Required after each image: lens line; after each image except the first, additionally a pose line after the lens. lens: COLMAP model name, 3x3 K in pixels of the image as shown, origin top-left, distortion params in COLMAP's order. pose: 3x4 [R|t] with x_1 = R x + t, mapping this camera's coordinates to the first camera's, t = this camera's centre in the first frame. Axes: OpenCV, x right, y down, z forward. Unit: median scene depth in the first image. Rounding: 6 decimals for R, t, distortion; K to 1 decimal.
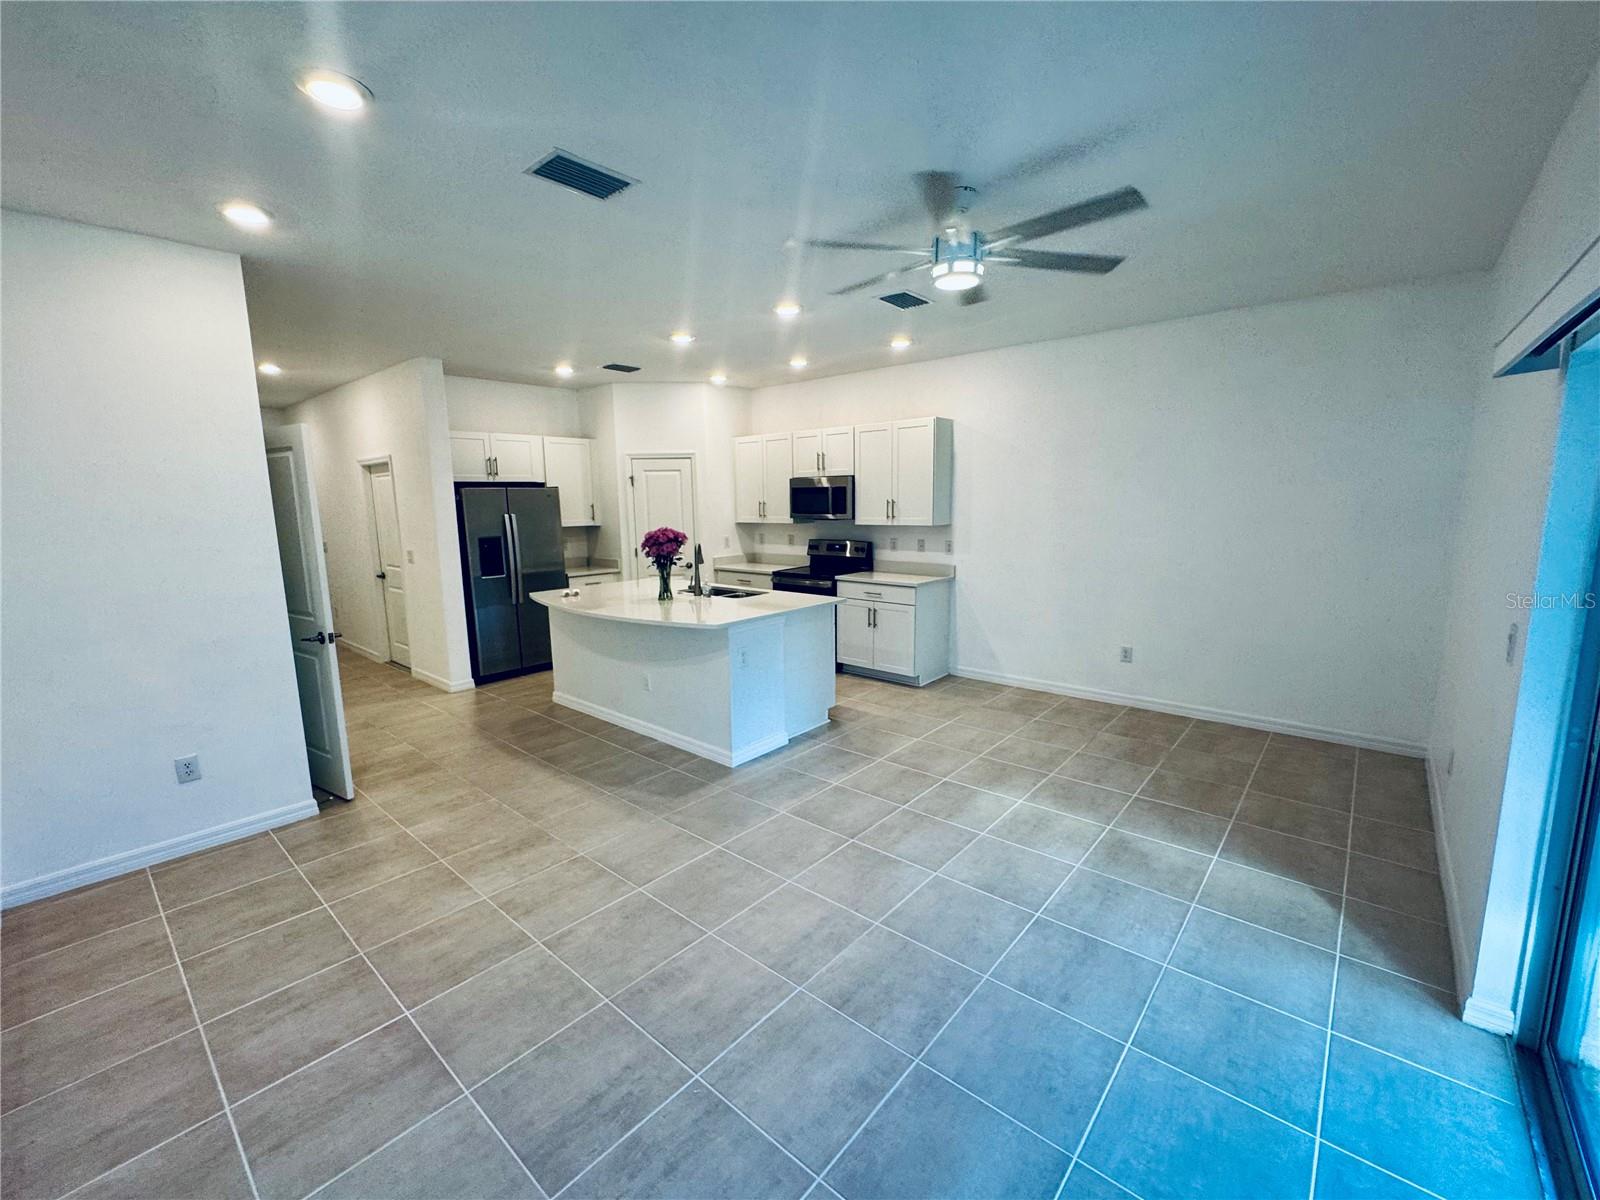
lens RADIAL K [[649.4, 0, 810.6], [0, 649.4, 600.5], [0, 0, 1]] dist [-0.001630, 0.000373]
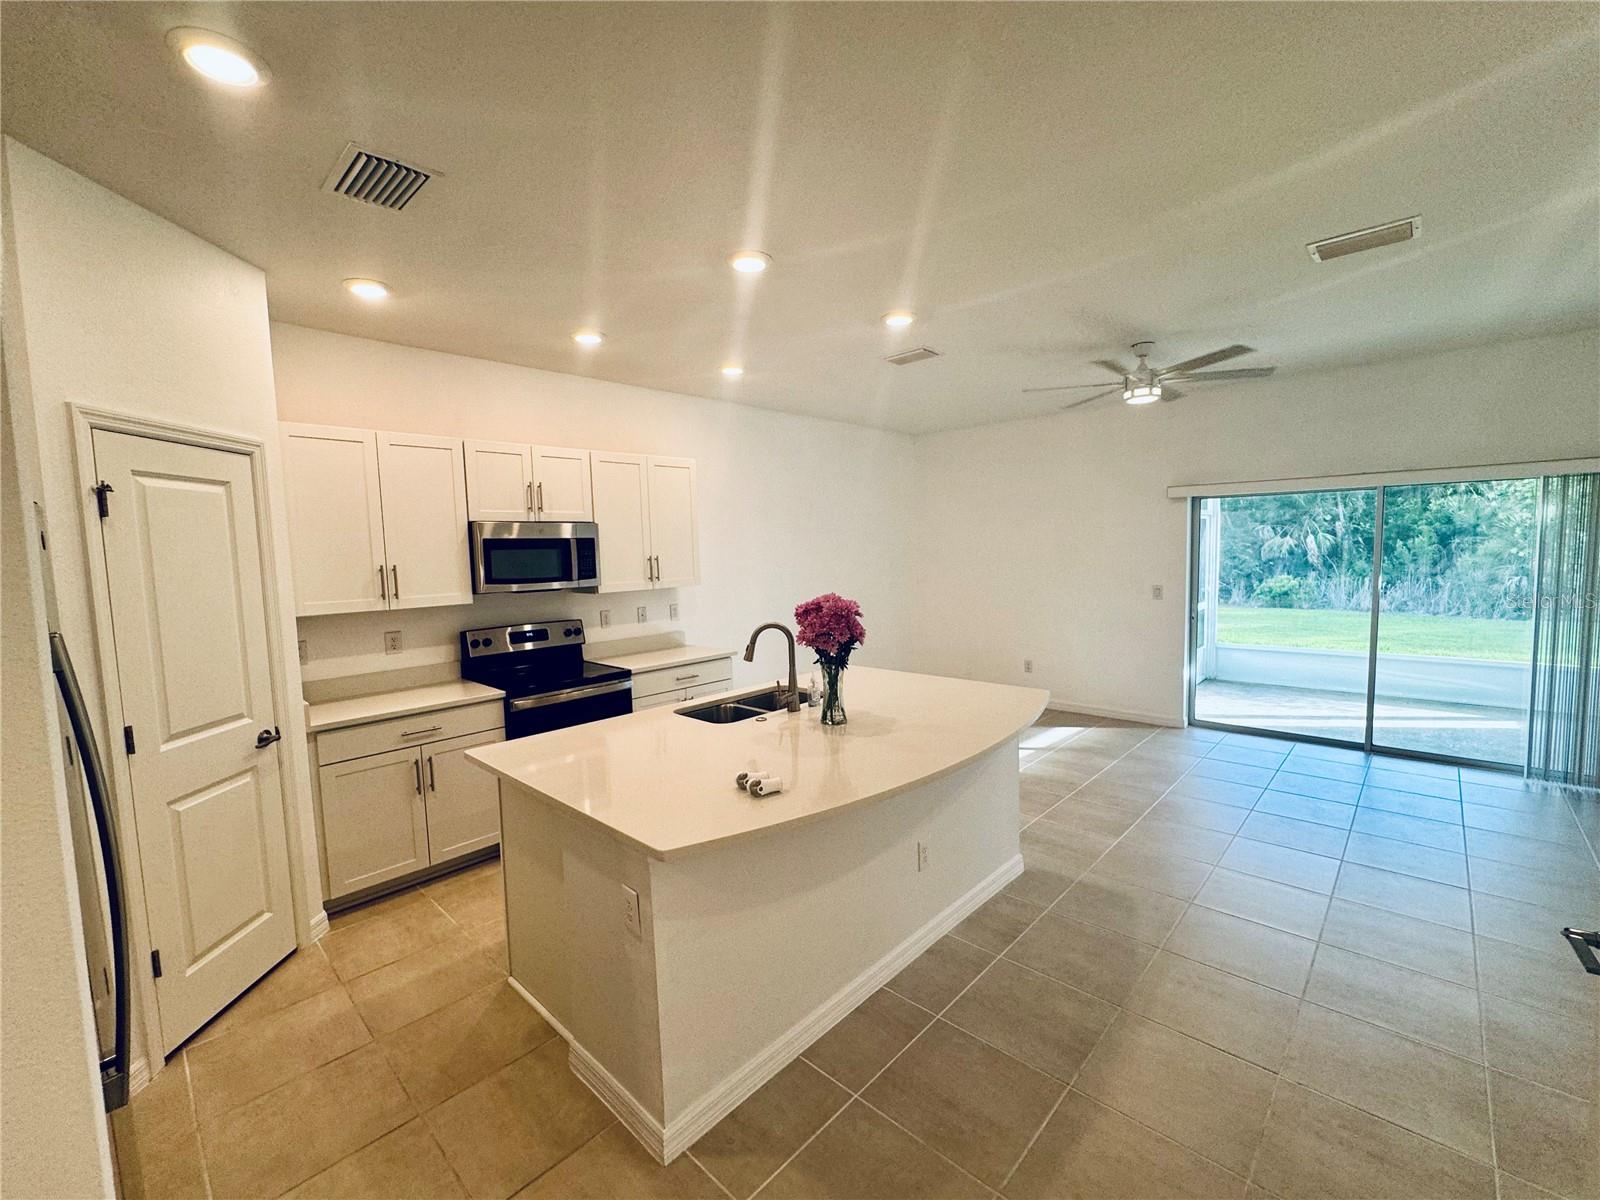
lens RADIAL K [[649.4, 0, 798.4], [0, 649.4, 605.8], [0, 0, 1]] dist [-0.001630, 0.000373]
pose [[0.069472, -0.077144, 0.994597, -0.769677], [0.178988, 0.981790, 0.063649, -0.142949], [-0.981395, 0.173599, 0.082014, 0.957943]]
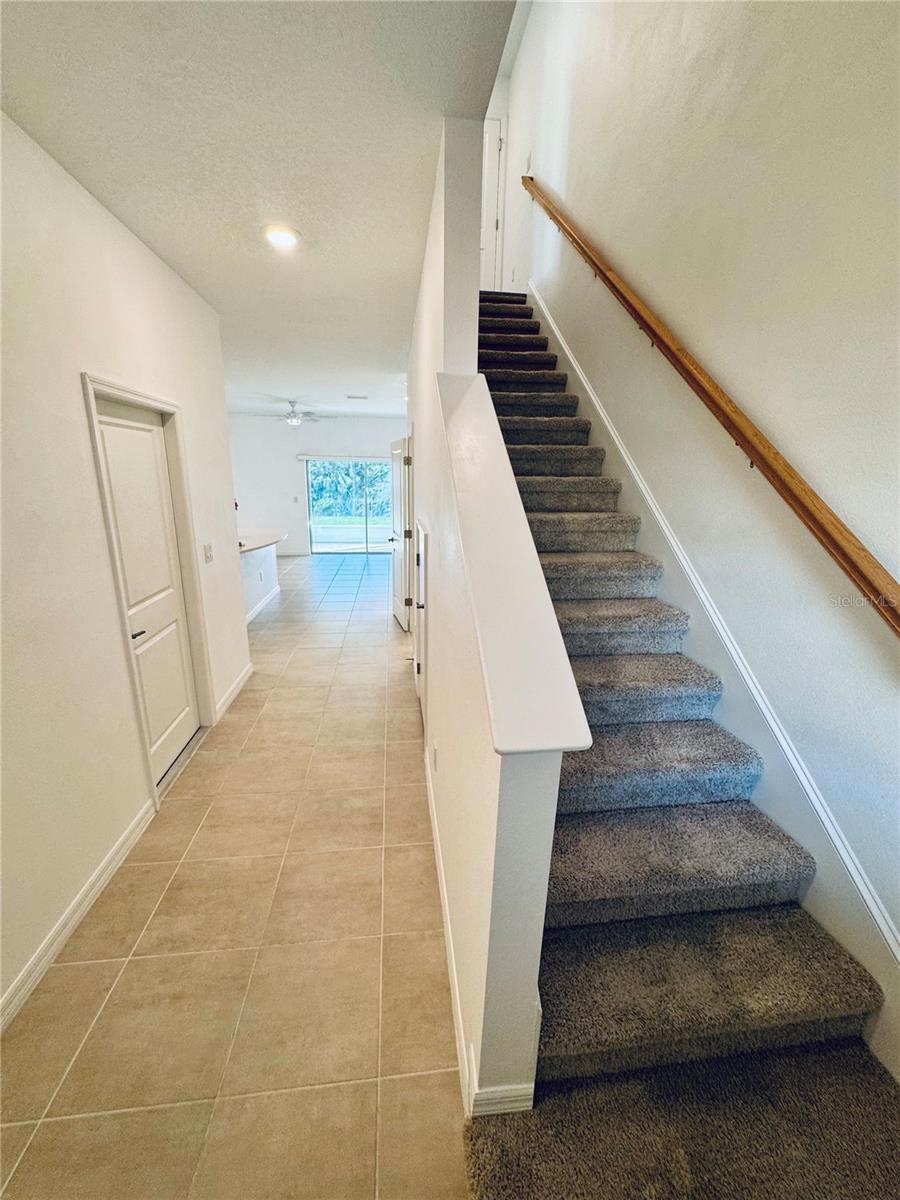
lens RADIAL K [[487.0, 0, 447.3], [0, 487.0, 600.1], [0, 0, 1]] dist [-0.001630, 0.000373]
pose [[-0.728393, -0.161797, 0.665781, -1.485741], [0.110558, 0.931229, 0.347261, -0.227995], [-0.676181, 0.326550, -0.660413, 1.485478]]
